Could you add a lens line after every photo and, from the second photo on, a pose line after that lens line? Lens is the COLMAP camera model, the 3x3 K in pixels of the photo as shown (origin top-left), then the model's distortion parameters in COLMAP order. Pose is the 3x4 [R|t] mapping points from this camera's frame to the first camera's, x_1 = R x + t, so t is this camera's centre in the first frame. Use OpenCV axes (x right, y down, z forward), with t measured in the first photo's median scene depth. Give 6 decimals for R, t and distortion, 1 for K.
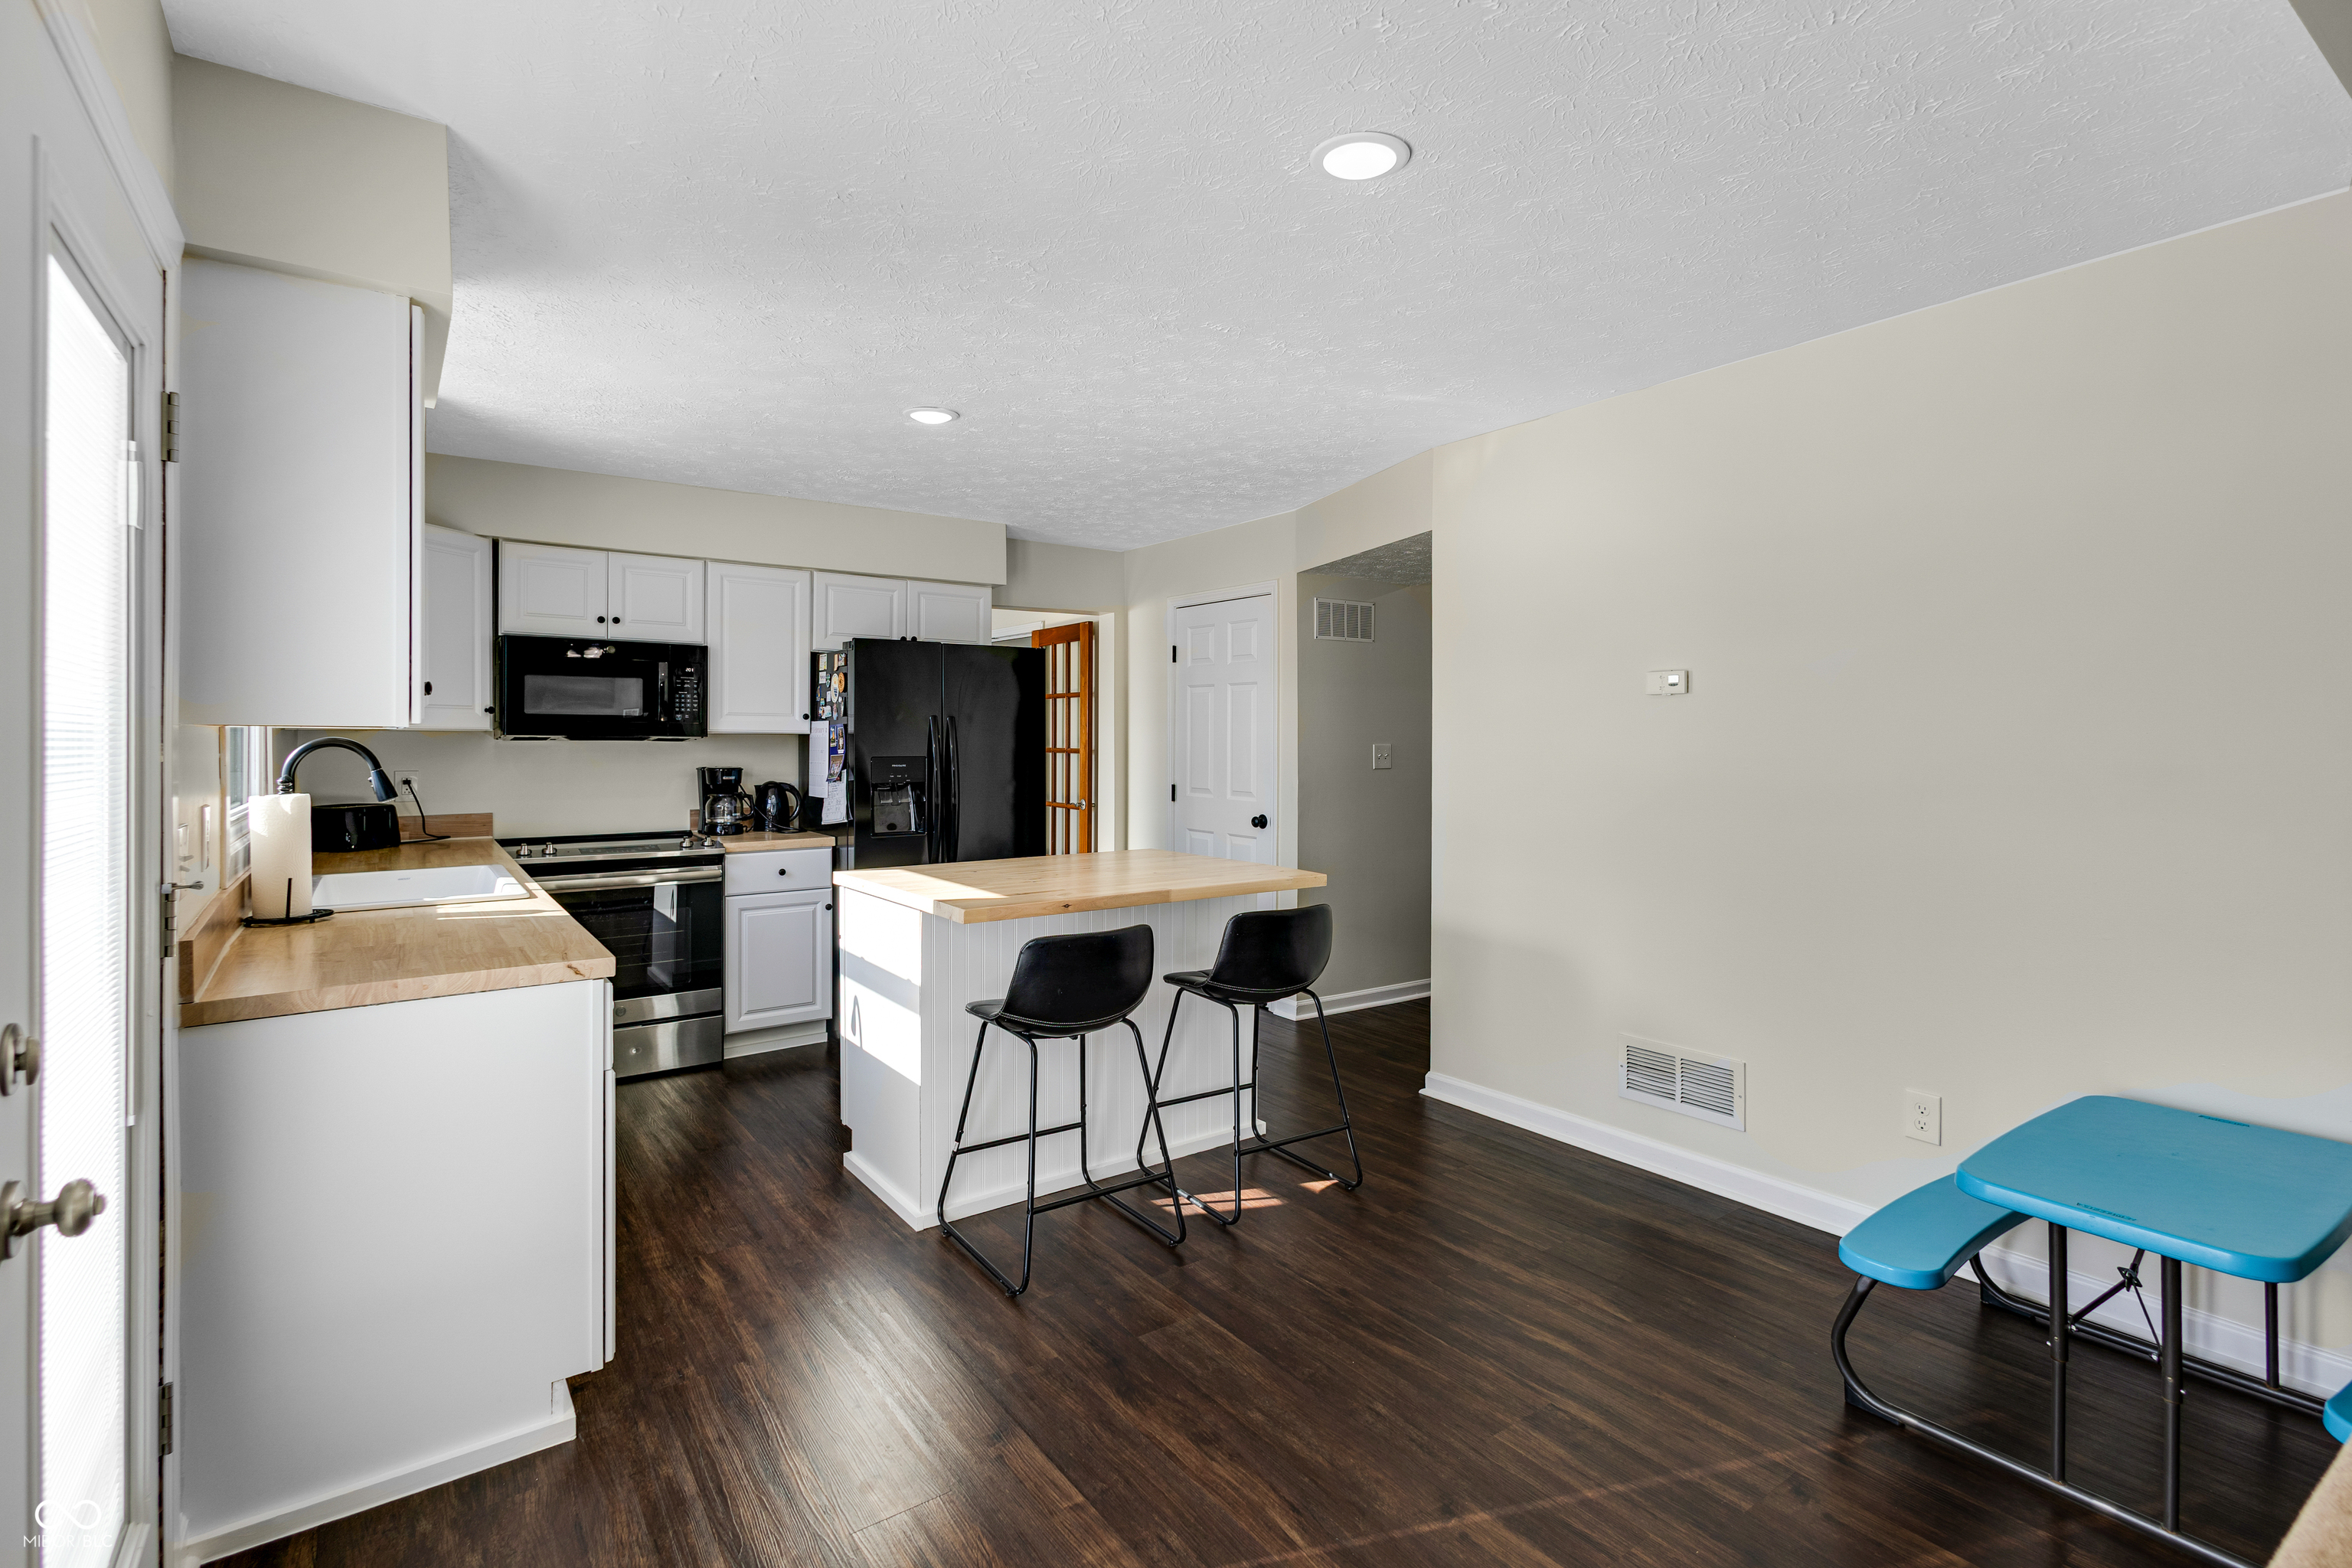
lens RADIAL K [[1088.5, 0, 1164.1], [0, 1088.5, 742.0], [0, 0, 1]] dist [0.011296, -0.004464]
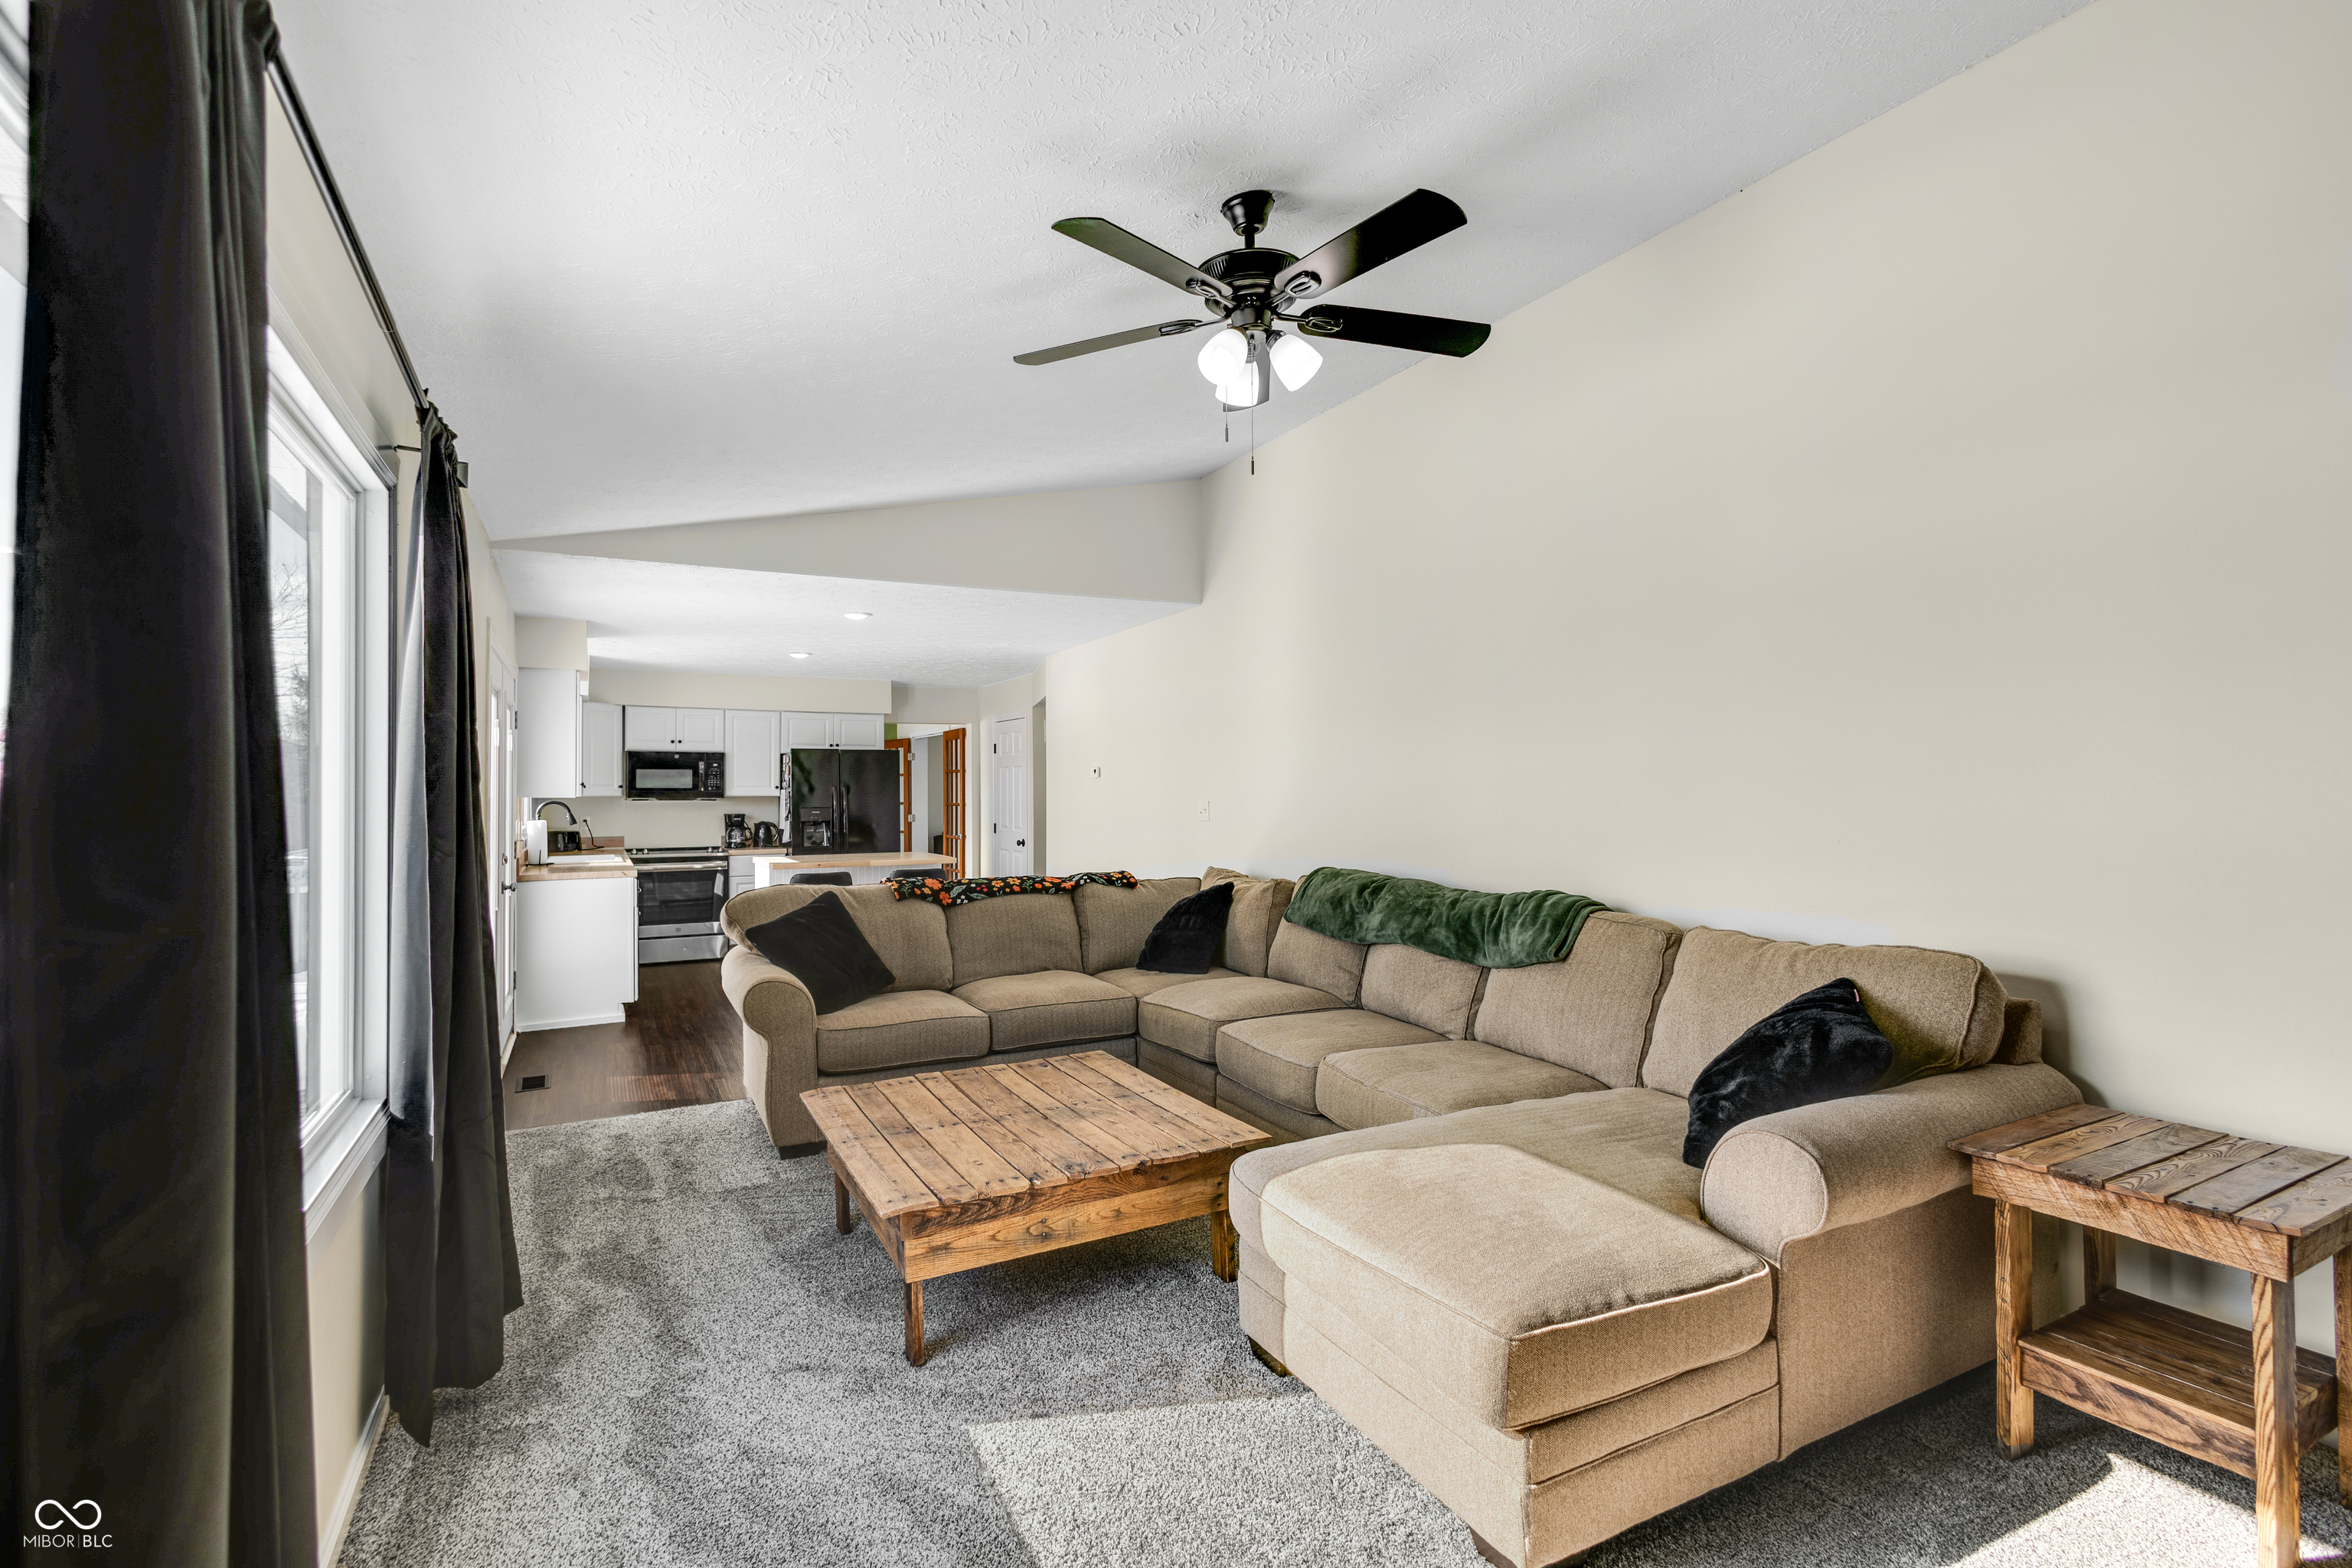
lens RADIAL K [[1088.5, 0, 1176.1], [0, 1088.5, 789.9], [0, 0, 1]] dist [0.011296, -0.004464]
pose [[0.991812, -0.007305, -0.127498, 0.674603], [0.006433, 0.999953, -0.007249, -0.000387], [0.127545, 0.006370, 0.991812, -0.900299]]
